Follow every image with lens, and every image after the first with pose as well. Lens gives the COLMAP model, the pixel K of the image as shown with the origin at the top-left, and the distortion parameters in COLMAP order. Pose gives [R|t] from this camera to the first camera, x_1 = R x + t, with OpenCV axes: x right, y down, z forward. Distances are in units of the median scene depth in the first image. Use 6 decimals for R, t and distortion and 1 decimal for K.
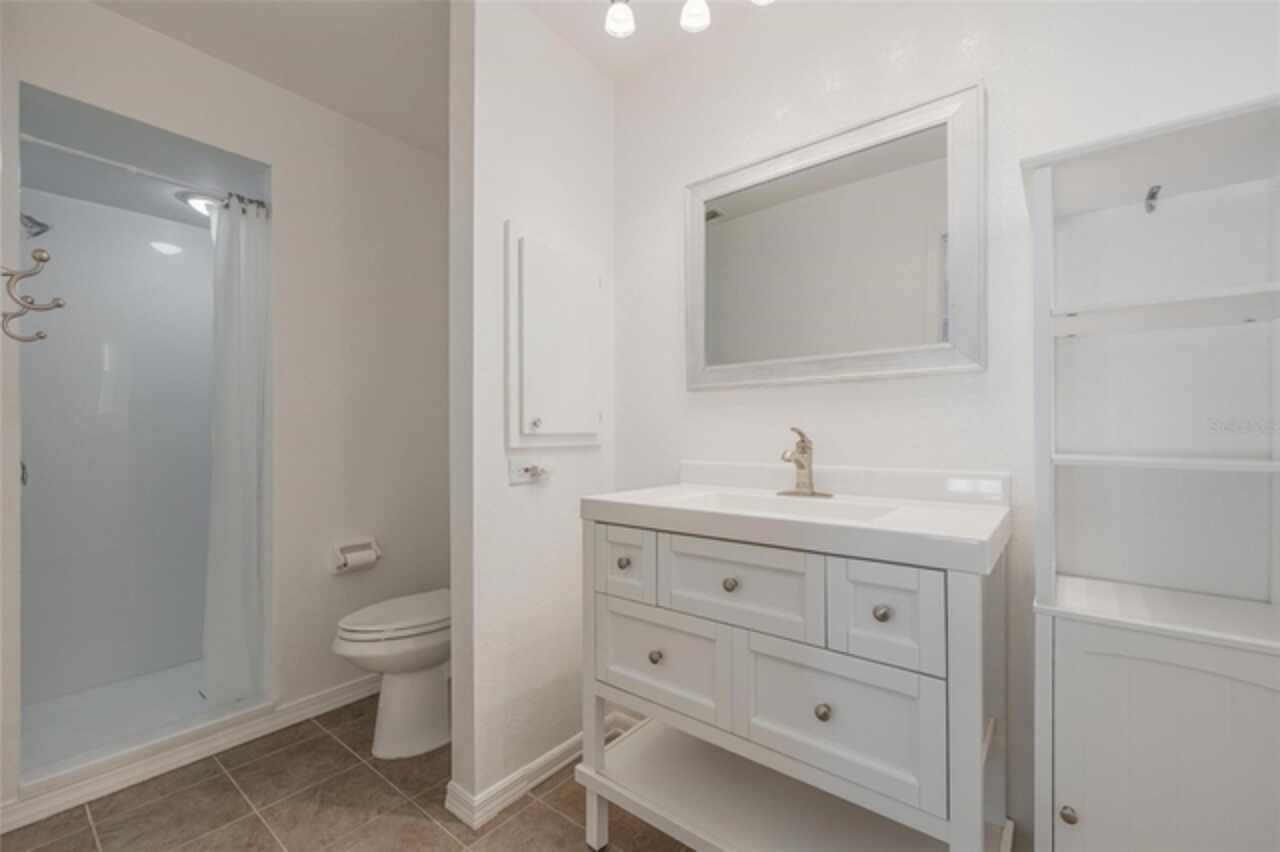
lens RADIAL K [[533.1, 0, 642.1], [0, 533.1, 428.0], [0, 0, 1]] dist [0.003229, -0.000062]
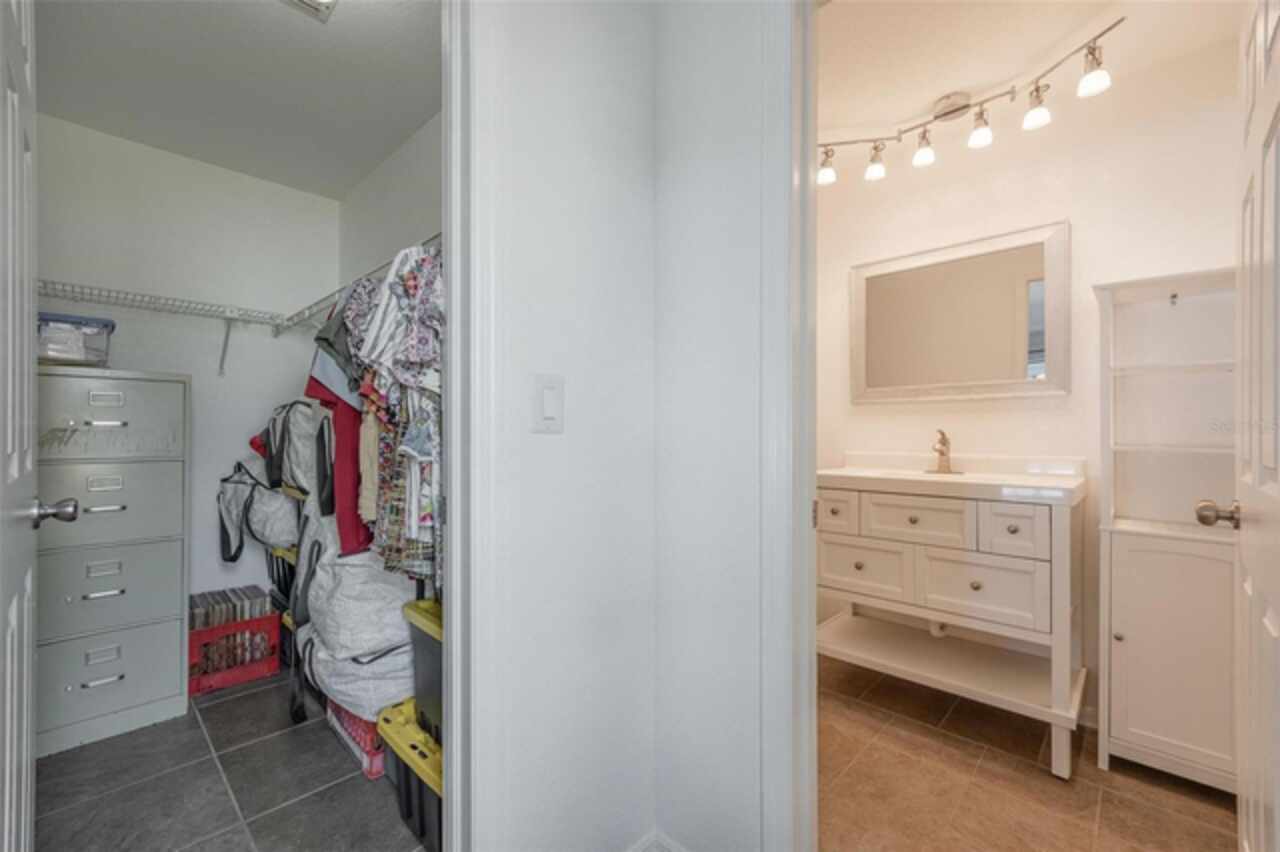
lens RADIAL K [[533.1, 0, 638.4], [0, 533.1, 430.2], [0, 0, 1]] dist [0.003229, -0.000062]
pose [[0.996014, 0.000872, -0.089189, -0.539905], [-0.000529, 0.999992, 0.003861, -0.005764], [0.089192, -0.003798, 0.996007, -0.767916]]
